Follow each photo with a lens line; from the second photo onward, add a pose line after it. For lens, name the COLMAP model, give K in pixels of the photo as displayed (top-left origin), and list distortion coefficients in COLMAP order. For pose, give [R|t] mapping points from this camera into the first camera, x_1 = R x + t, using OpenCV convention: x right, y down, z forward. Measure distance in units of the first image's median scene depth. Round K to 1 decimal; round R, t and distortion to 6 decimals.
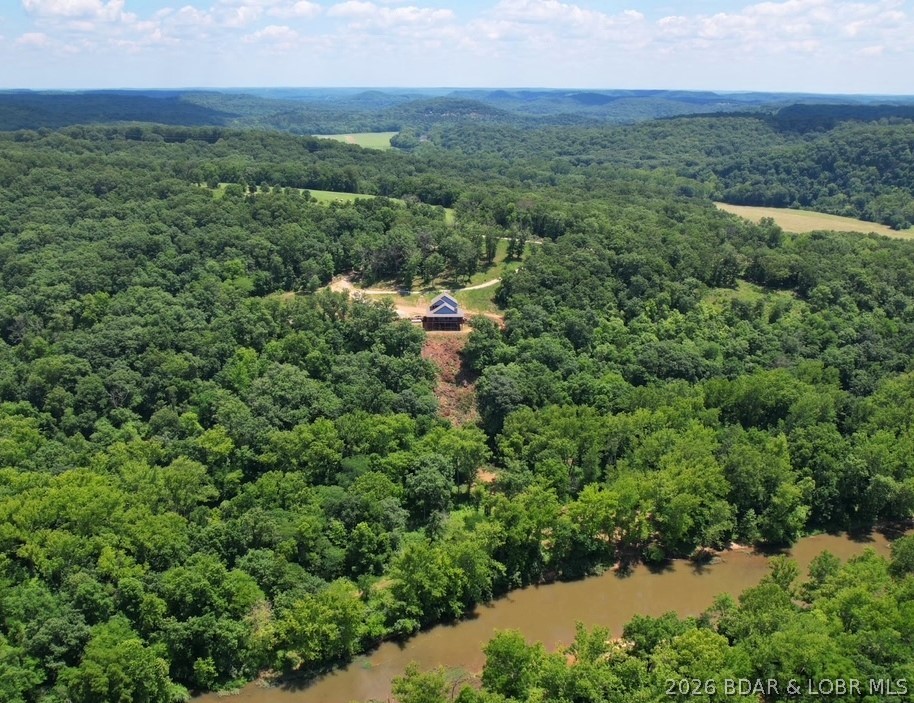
lens RADIAL K [[840.0, 0, 457.4], [0, 840.0, 358.2], [0, 0, 1]] dist [-0.050422, 0.000000]
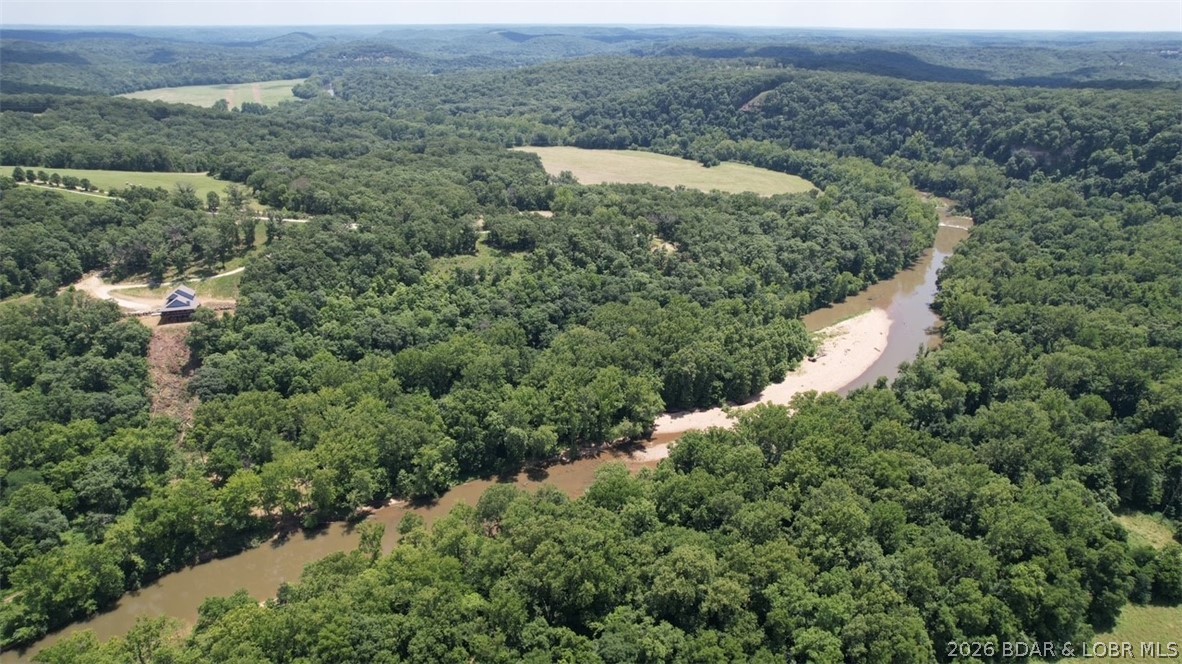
lens RADIAL K [[773.9, 0, 602.7], [0, 773.9, 333.7], [0, 0, 1]] dist [-0.067945, 0.060903]
pose [[0.967428, -0.099027, 0.232972, 0.280052], [0.082623, 0.993431, 0.079172, -0.051199], [-0.239282, -0.057345, 0.969255, -0.075256]]
